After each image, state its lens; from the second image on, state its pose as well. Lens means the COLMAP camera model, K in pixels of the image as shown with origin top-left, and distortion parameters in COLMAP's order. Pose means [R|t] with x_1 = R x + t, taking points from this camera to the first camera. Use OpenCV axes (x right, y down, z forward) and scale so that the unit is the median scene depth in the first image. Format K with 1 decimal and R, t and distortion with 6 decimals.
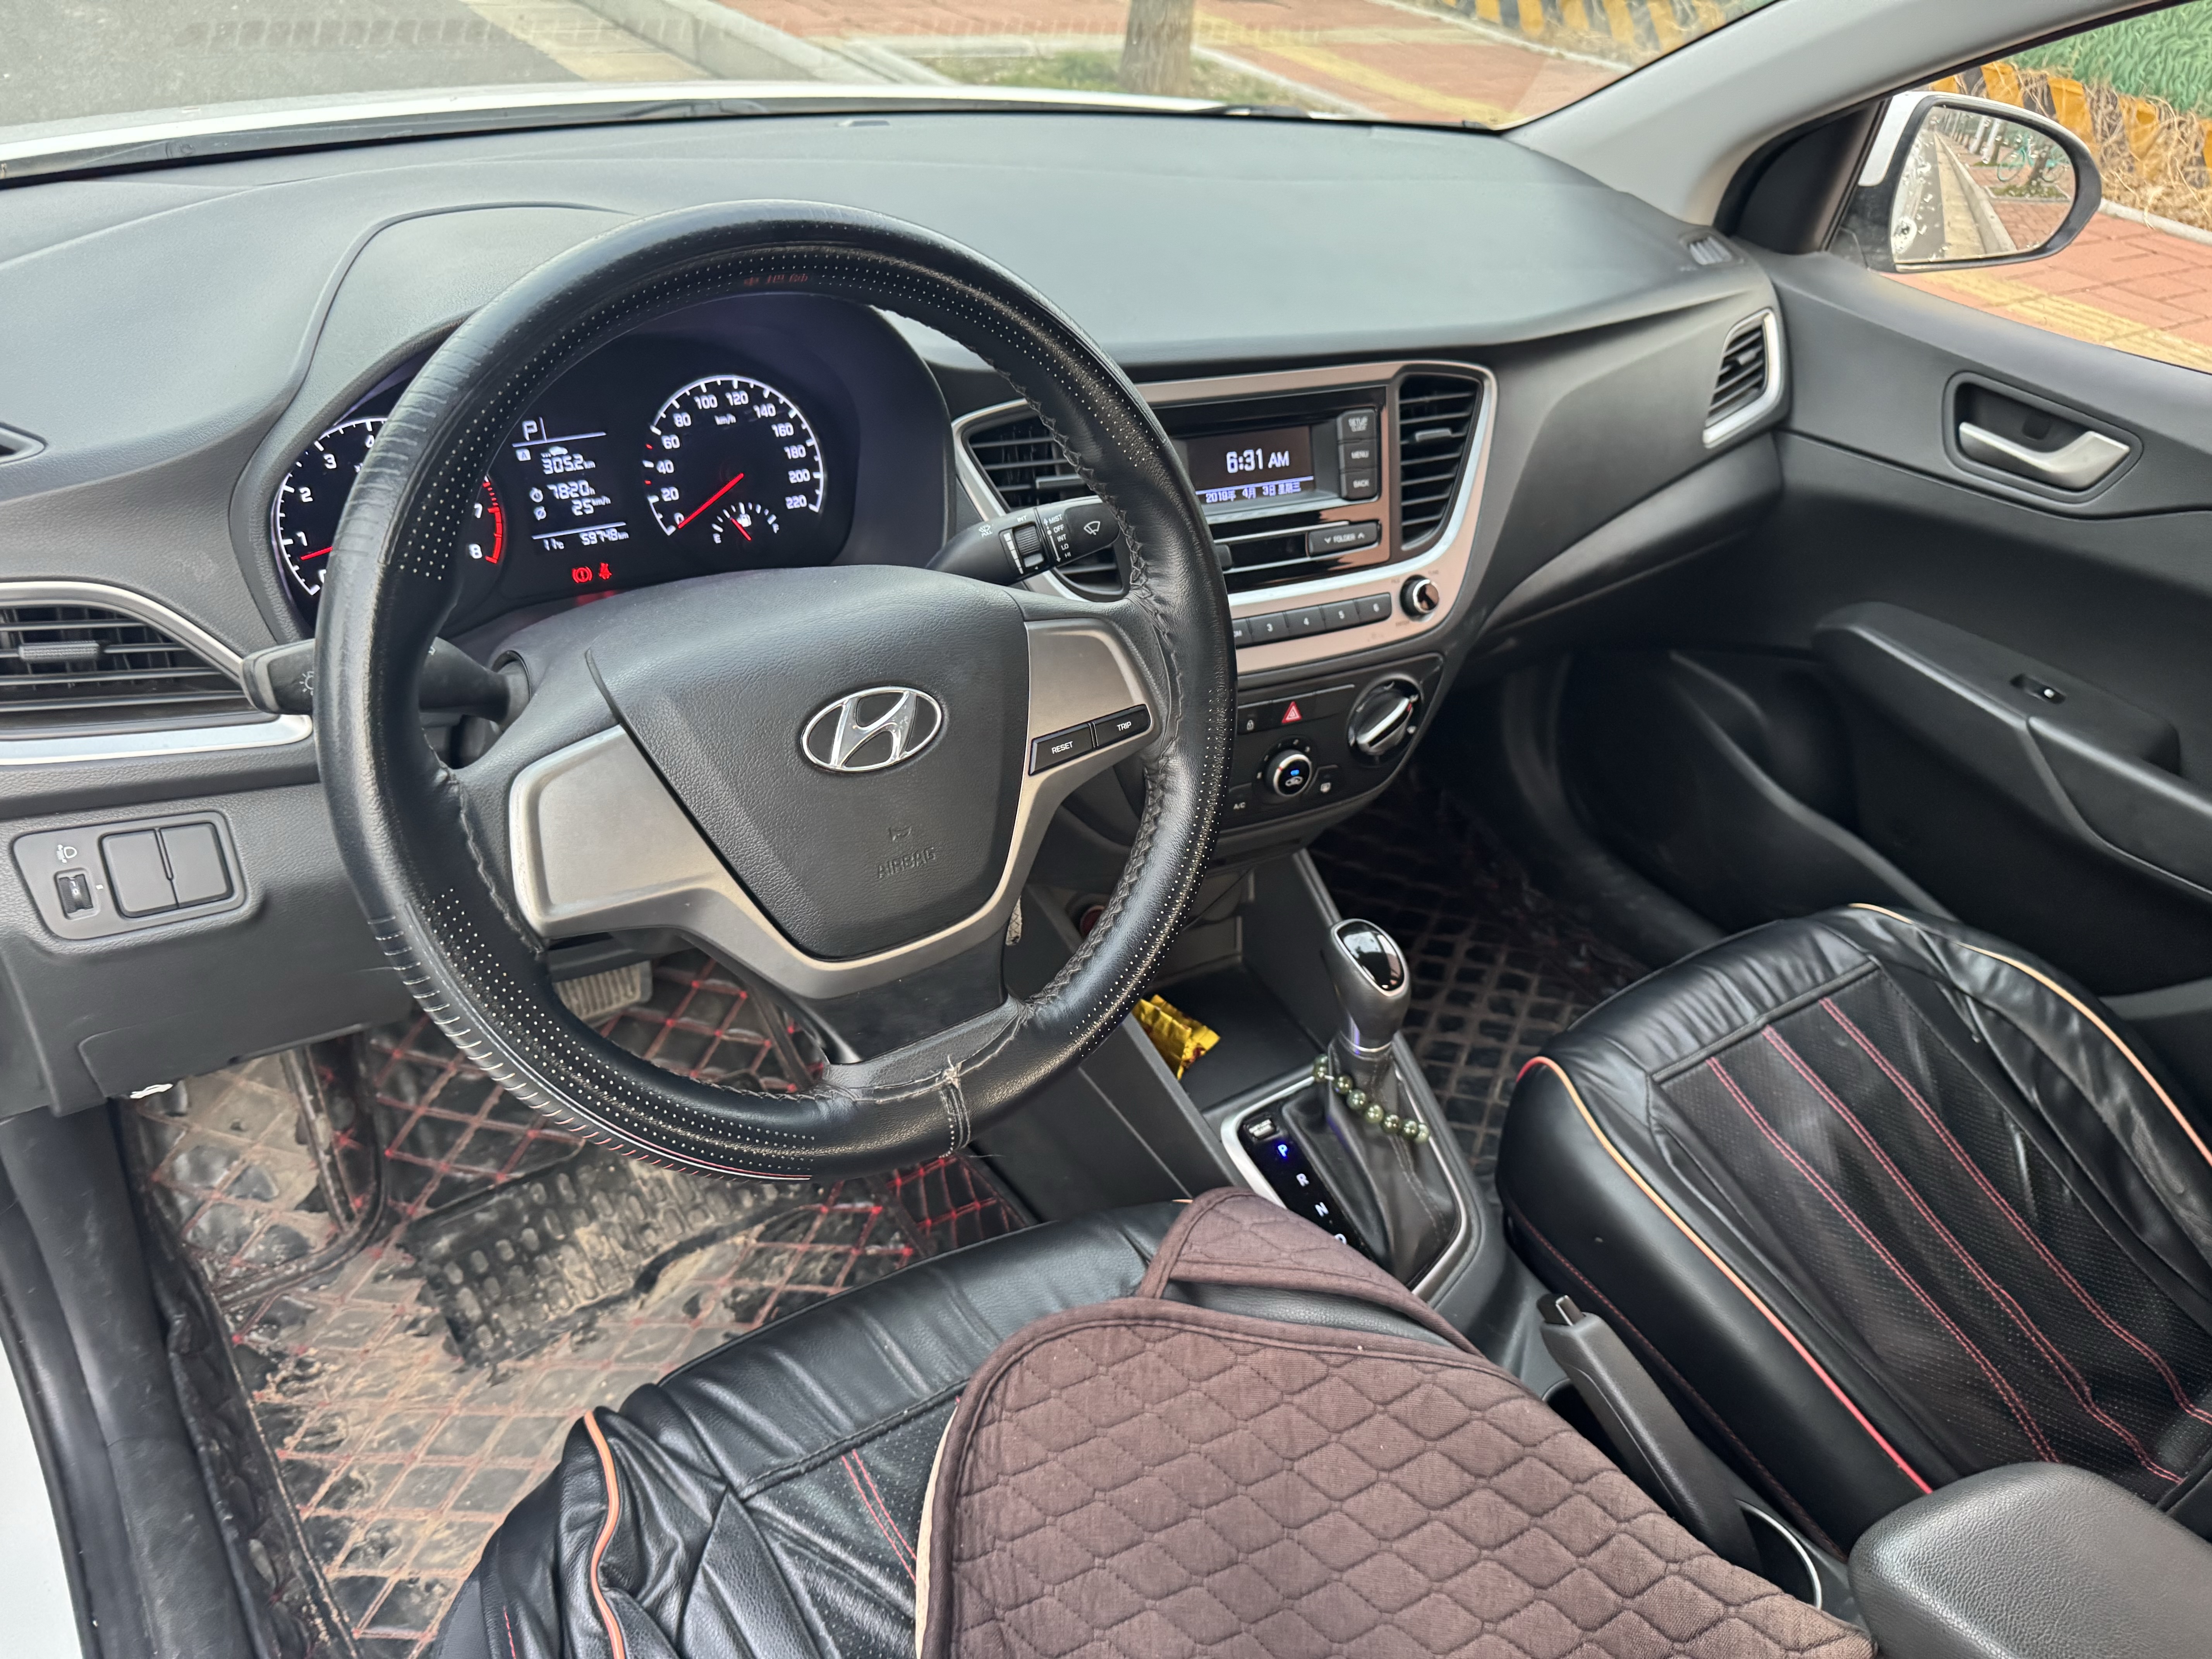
lens RADIAL K [[1550.6, 0, 1209.5], [0, 1550.6, 803.0], [0, 0, 1]] dist [0.062105, -0.091244]
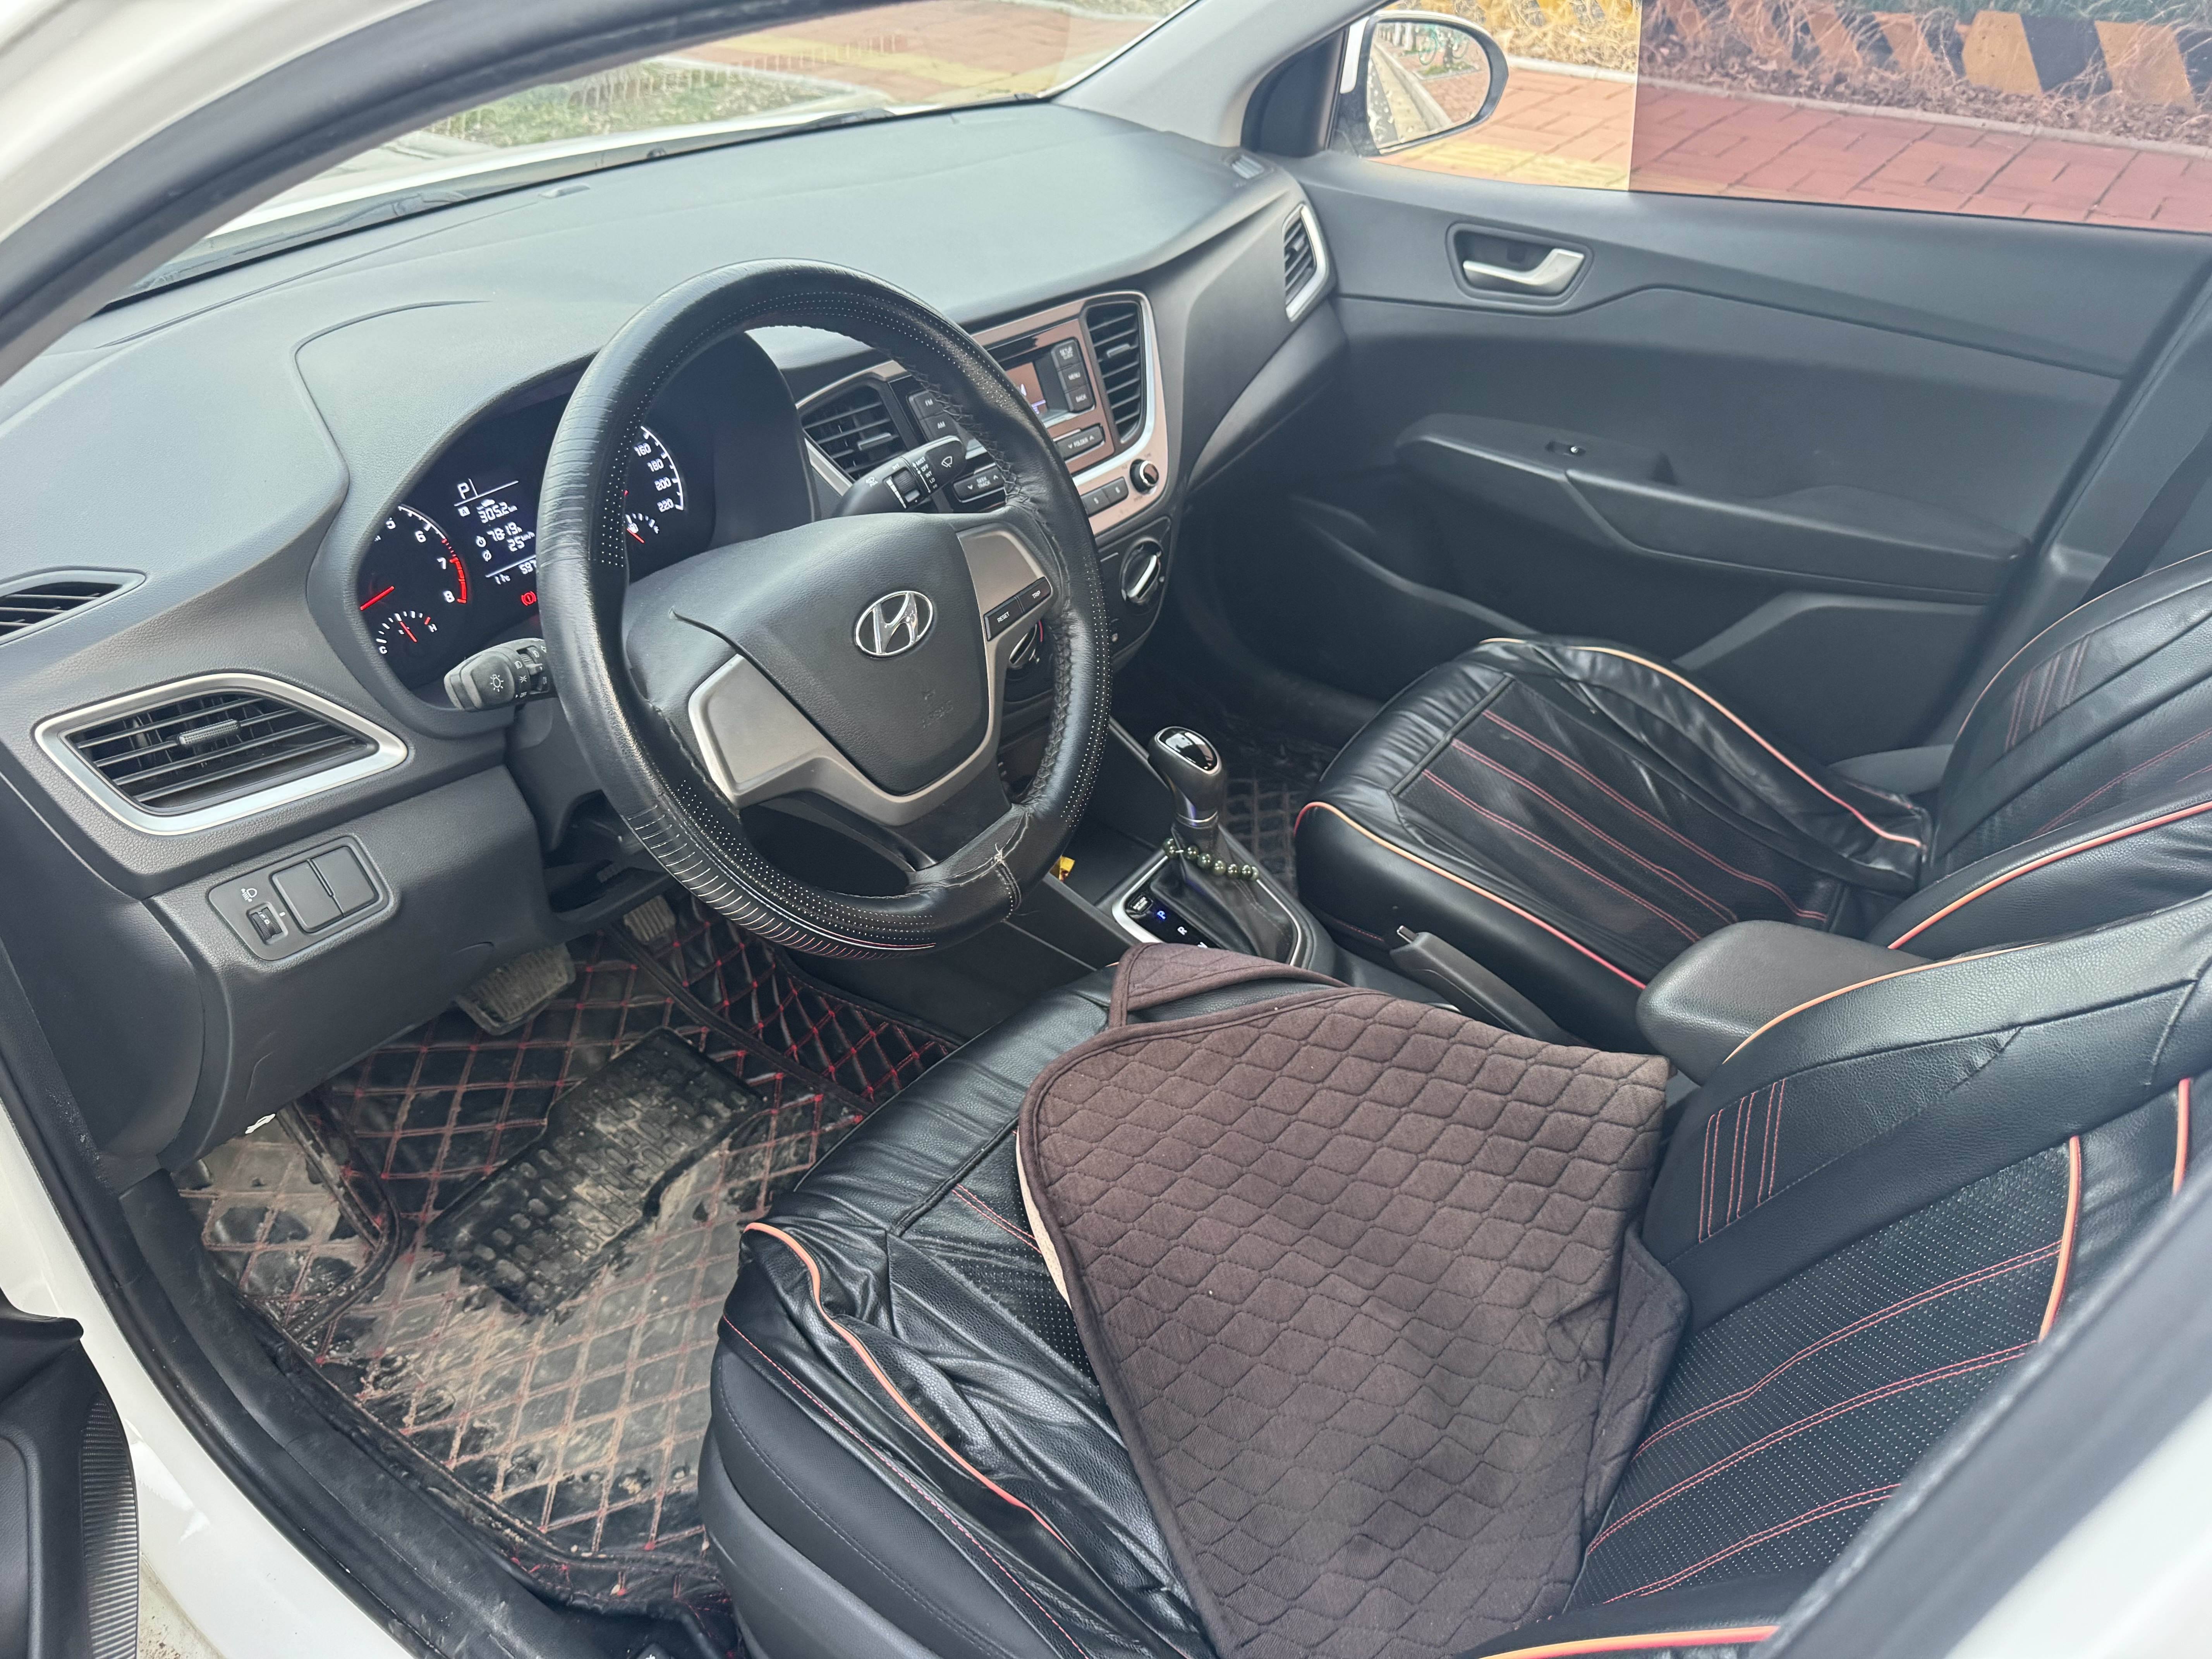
lens RADIAL K [[1710.7, 0, 1106.0], [0, 1710.7, 829.5], [0, 0, 1]] dist [0.177012, -0.419237]
pose [[0.932817, -0.270452, 0.238133, -0.289678], [0.267294, 0.962512, 0.046094, 0.070201], [-0.241672, 0.020654, 0.970138, -0.346339]]
